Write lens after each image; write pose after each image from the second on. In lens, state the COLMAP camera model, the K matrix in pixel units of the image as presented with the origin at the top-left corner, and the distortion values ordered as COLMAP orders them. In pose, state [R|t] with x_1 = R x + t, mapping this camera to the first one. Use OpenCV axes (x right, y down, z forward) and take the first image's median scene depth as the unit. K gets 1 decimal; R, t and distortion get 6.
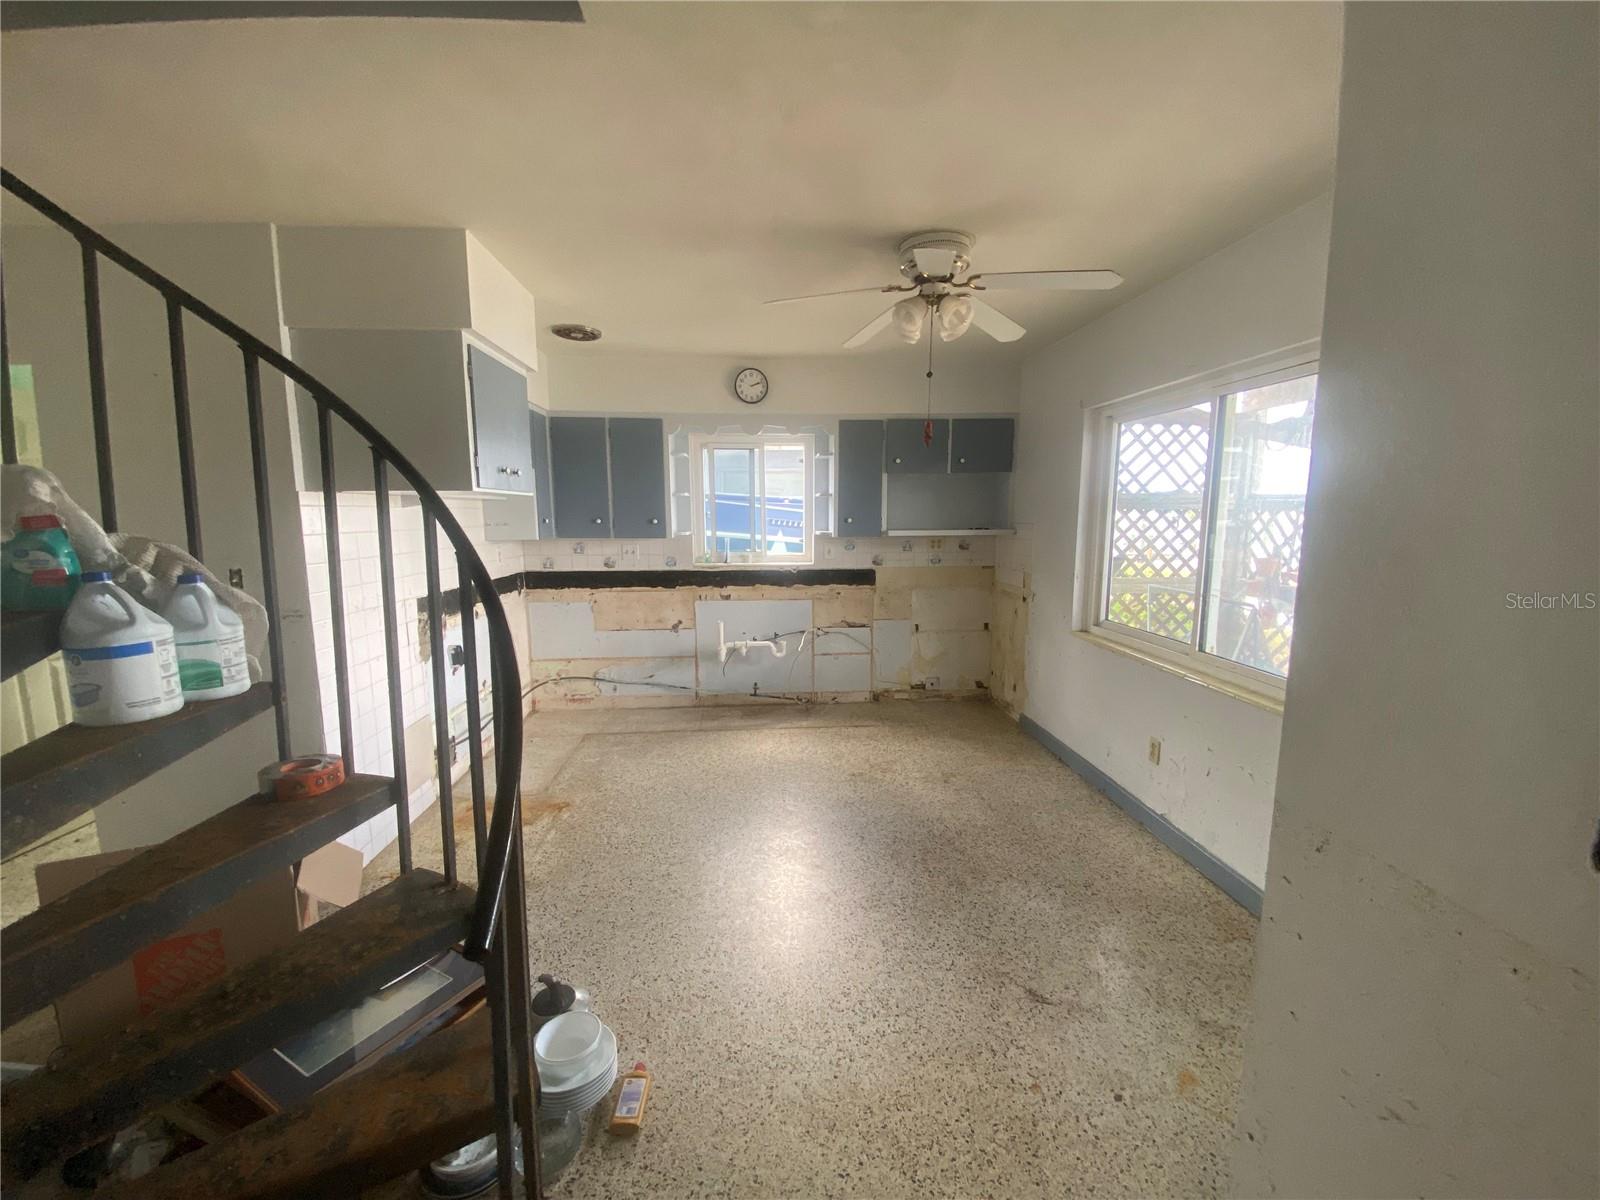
lens RADIAL K [[649.7, 0, 801.1], [0, 649.7, 603.0], [0, 0, 1]] dist [0.008195, -0.012703]
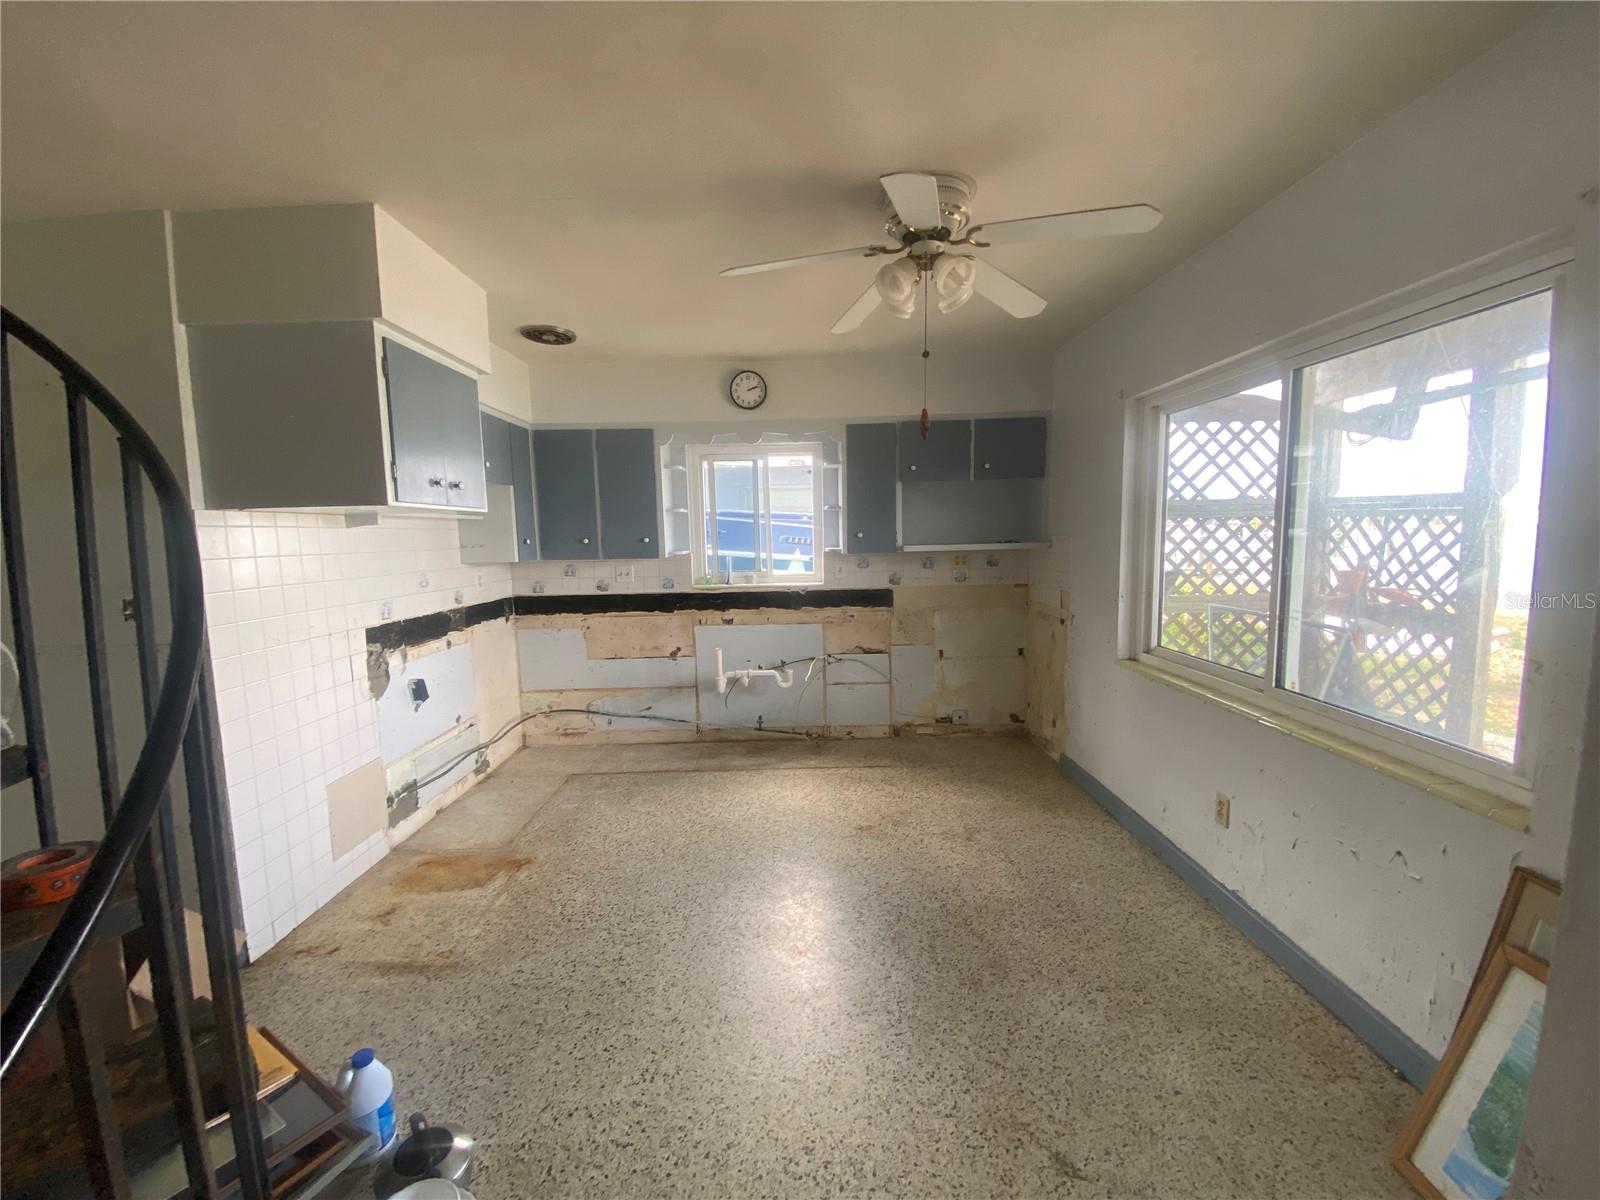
lens RADIAL K [[649.7, 0, 802.4], [0, 649.7, 601.4], [0, 0, 1]] dist [0.008195, -0.012703]
pose [[0.997575, -0.010761, -0.068759, 0.091462], [0.008469, 0.999401, -0.033545, -0.010633], [0.069079, 0.032881, 0.997069, 0.168690]]
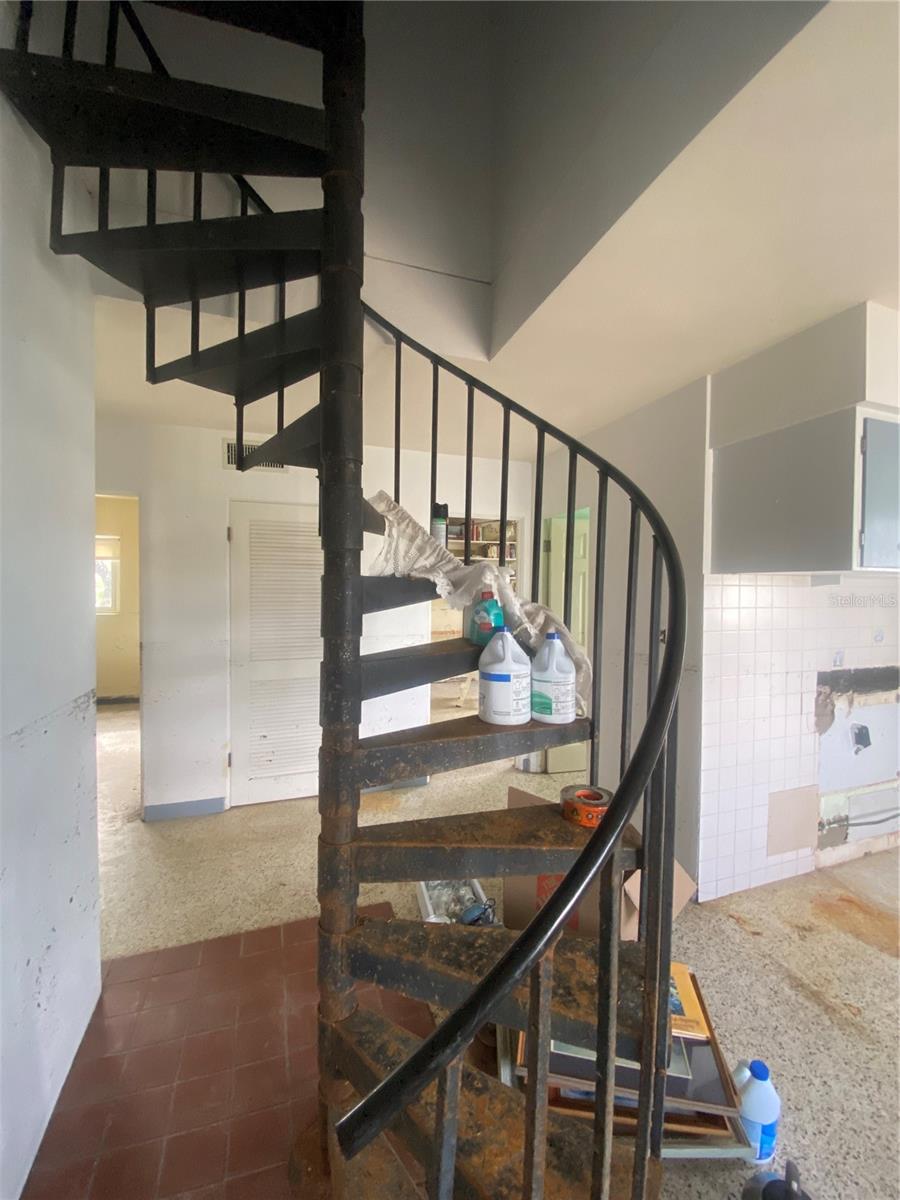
lens RADIAL K [[487.3, 0, 445.0], [0, 487.3, 594.7], [0, 0, 1]] dist [0.008195, -0.012703]
pose [[0.244968, 0.024994, -0.969209, 0.030066], [-0.144208, 0.989487, -0.010931, -0.041928], [0.958746, 0.142446, 0.245997, 0.247455]]
